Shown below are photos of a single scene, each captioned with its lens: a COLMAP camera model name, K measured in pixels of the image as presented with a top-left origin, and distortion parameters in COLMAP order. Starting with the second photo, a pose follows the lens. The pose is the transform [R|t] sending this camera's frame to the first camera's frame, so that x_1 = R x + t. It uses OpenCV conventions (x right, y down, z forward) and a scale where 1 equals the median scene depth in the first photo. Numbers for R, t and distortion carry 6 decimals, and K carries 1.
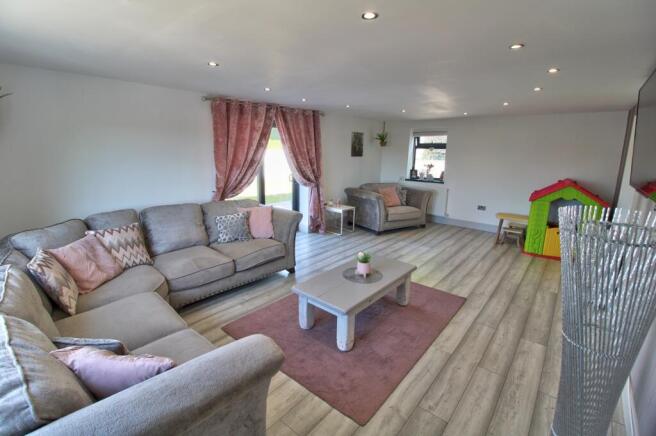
lens RADIAL K [[306.1, 0, 327.2], [0, 306.1, 215.0], [0, 0, 1]] dist [-0.005445, -0.002147]
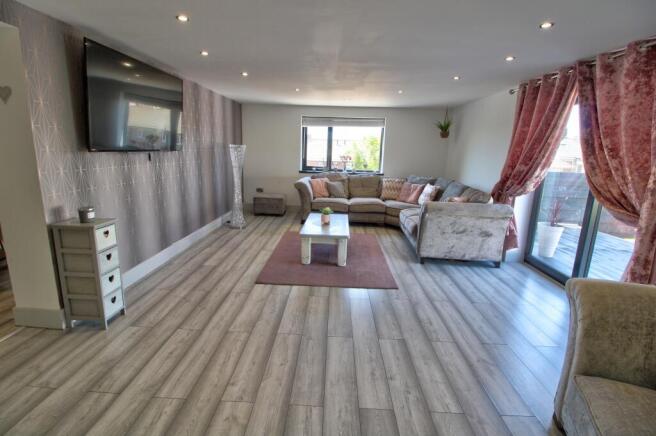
lens RADIAL K [[306.1, 0, 326.9], [0, 306.1, 215.6], [0, 0, 1]] dist [-0.005445, -0.002147]
pose [[-0.789548, 0.088347, -0.607296, 0.757543], [-0.172235, 0.917910, 0.357458, -0.269333], [0.589023, 0.386828, -0.709518, 1.557033]]
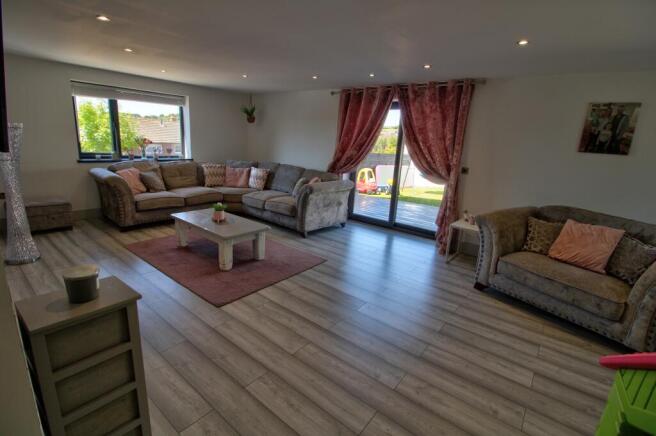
lens RADIAL K [[306.1, 0, 324.7], [0, 306.1, 217.2], [0, 0, 1]] dist [-0.005445, -0.002147]
pose [[0.014553, 0.226873, -0.973816, 1.041153], [-0.264045, 0.940219, 0.215100, -0.156316], [0.964401, 0.254001, 0.073588, 1.031067]]
